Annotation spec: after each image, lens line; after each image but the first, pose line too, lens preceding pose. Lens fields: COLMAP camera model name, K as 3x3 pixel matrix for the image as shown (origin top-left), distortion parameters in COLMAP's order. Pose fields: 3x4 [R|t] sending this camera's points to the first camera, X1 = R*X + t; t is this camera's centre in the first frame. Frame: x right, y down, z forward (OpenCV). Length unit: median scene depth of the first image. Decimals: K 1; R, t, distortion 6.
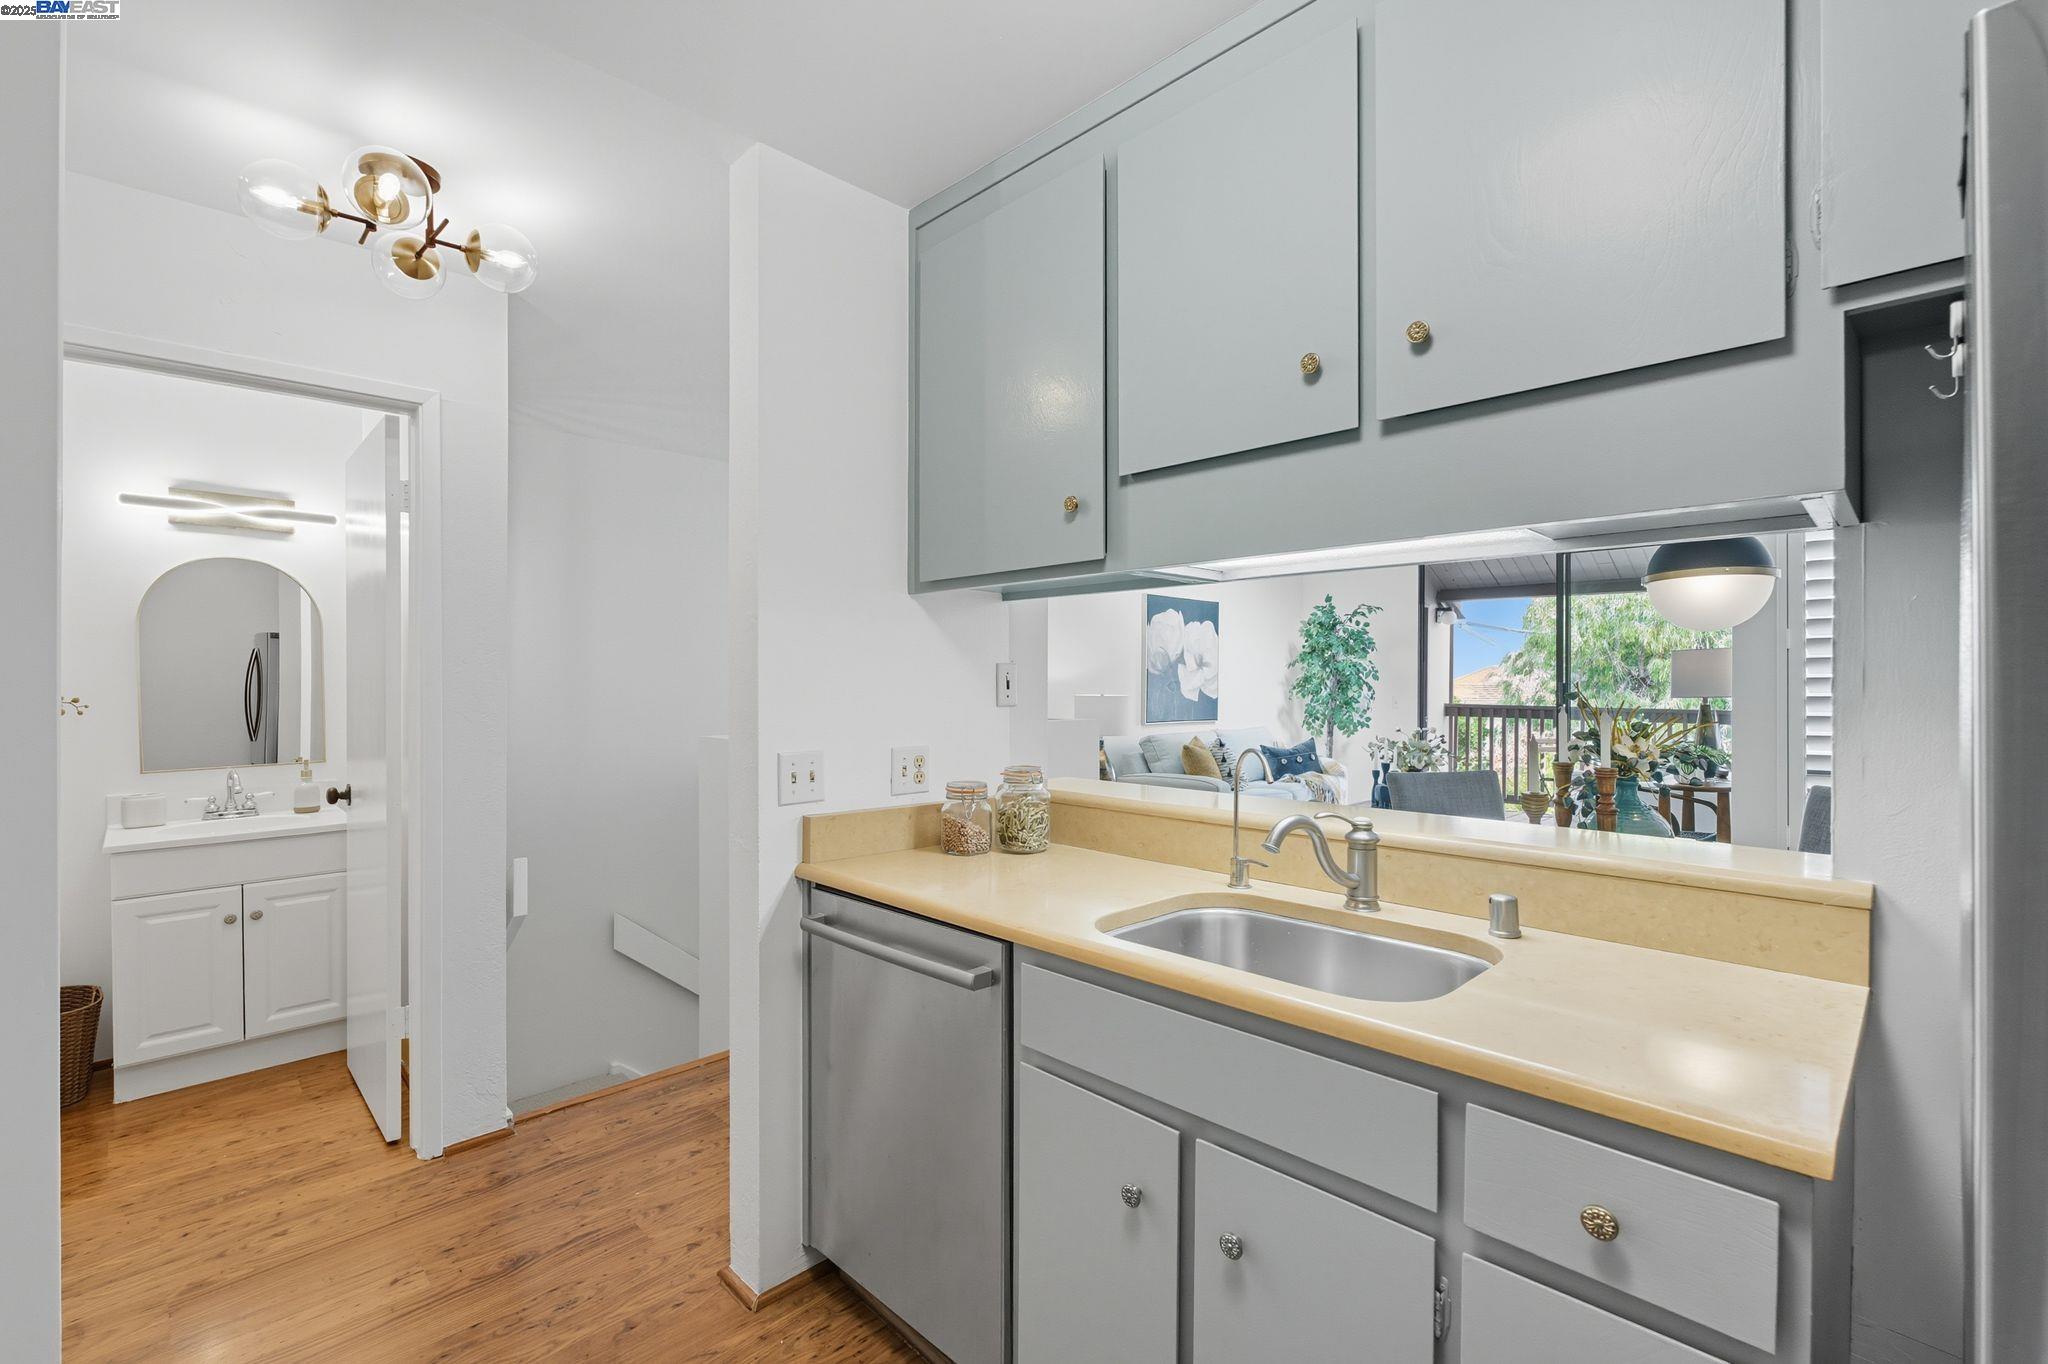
lens RADIAL K [[908.4, 0, 1017.5], [0, 908.4, 687.5], [0, 0, 1]] dist [-0.009659, -0.000547]
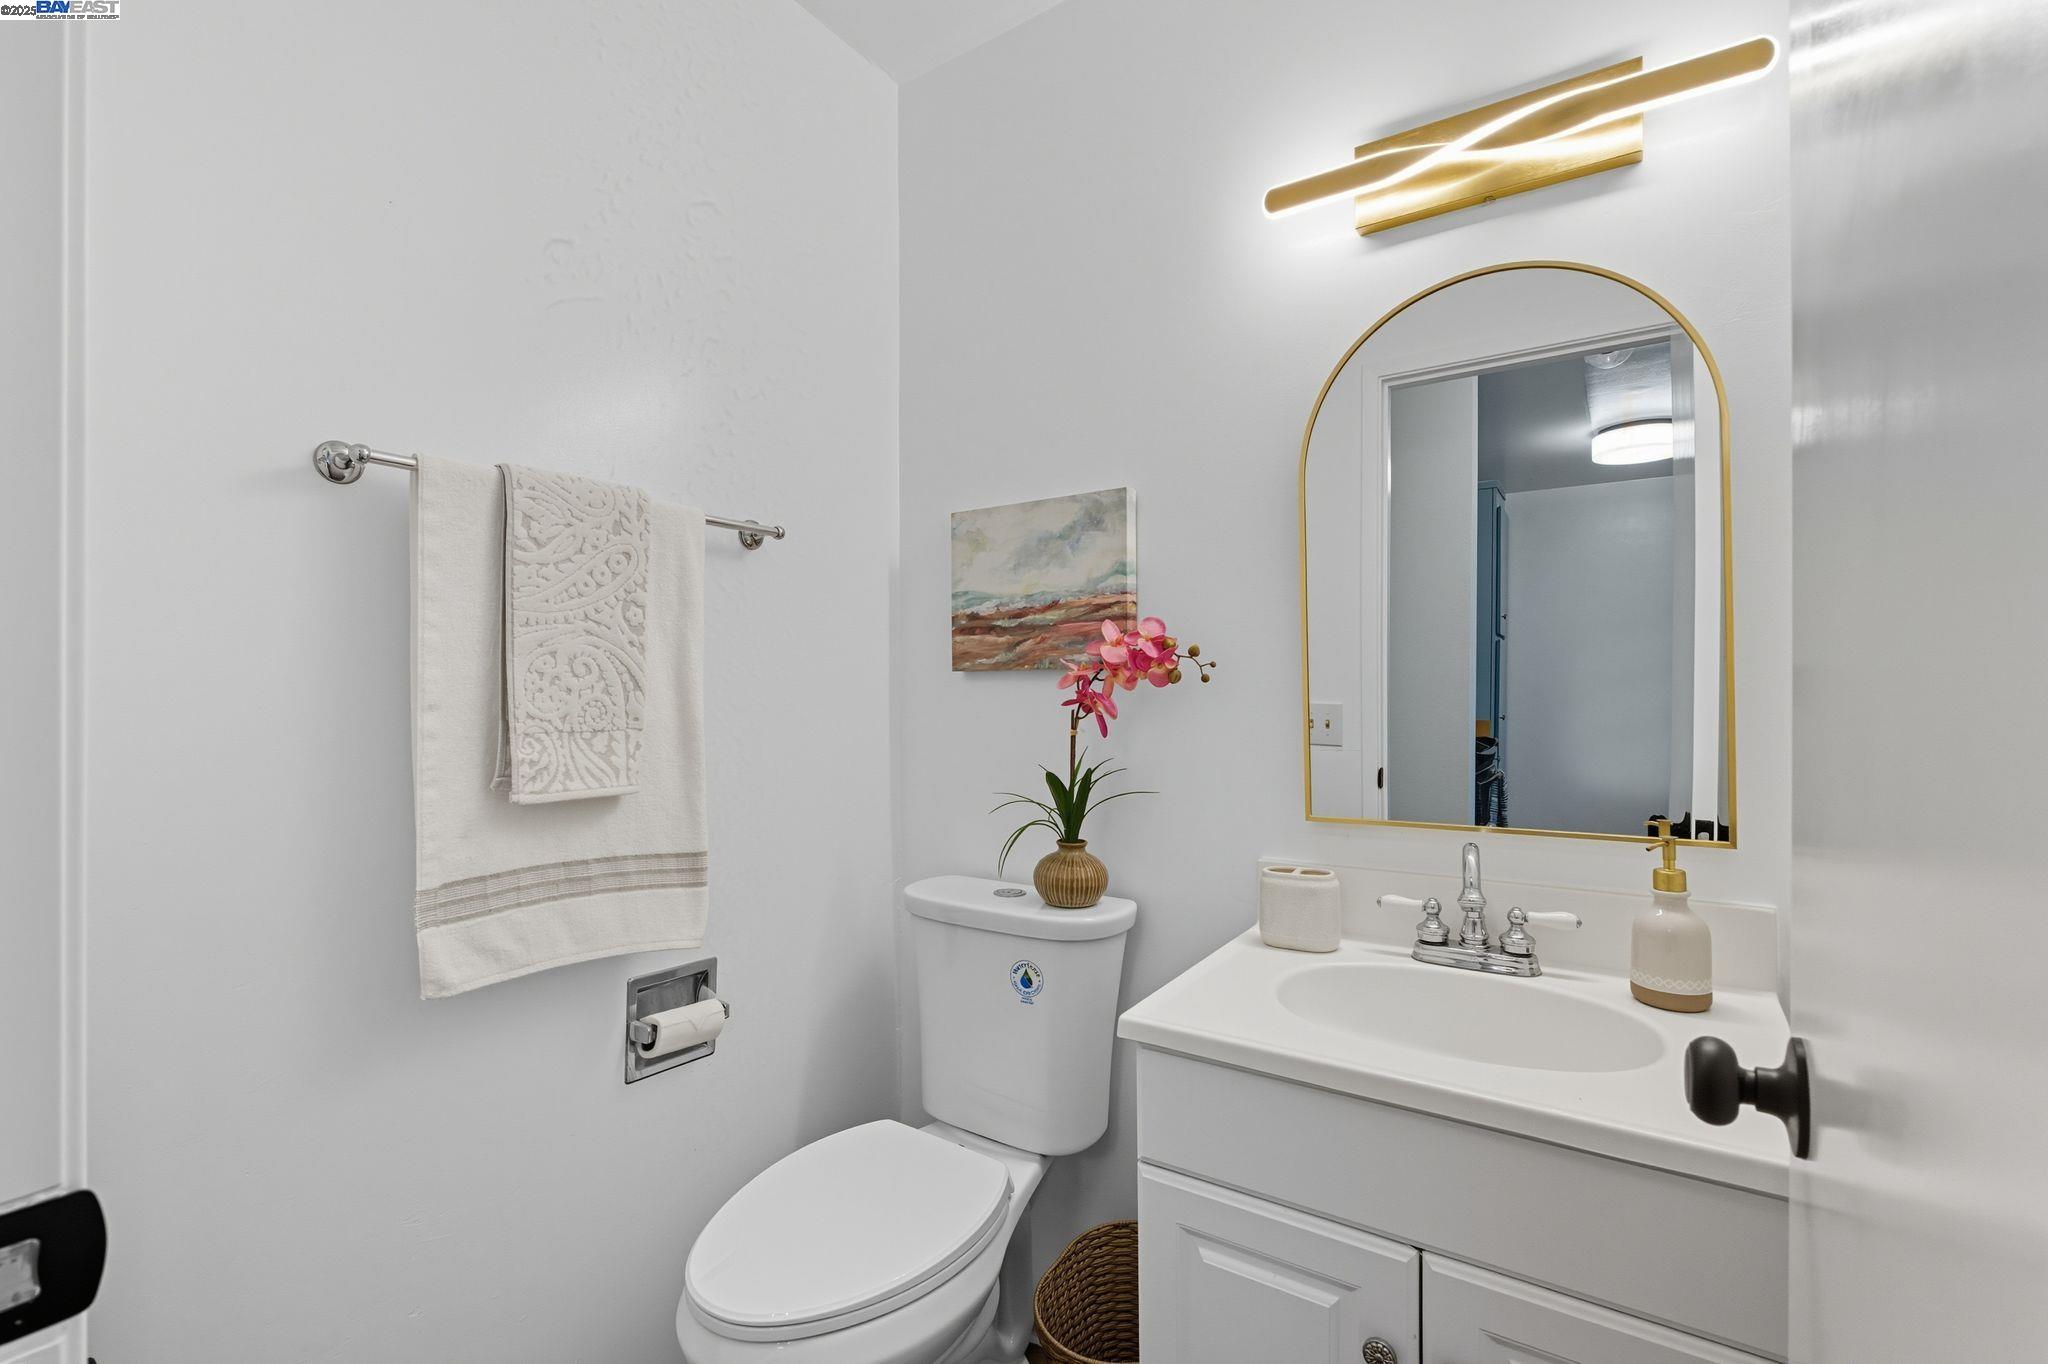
lens RADIAL K [[908.4, 0, 1017.5], [0, 908.4, 687.5], [0, 0, 1]] dist [-0.009659, -0.000547]
pose [[0.187982, -0.003358, -0.982167, -0.565802], [-0.000161, 0.999994, -0.003450, 0.033298], [0.982172, 0.000806, 0.187980, 0.776141]]
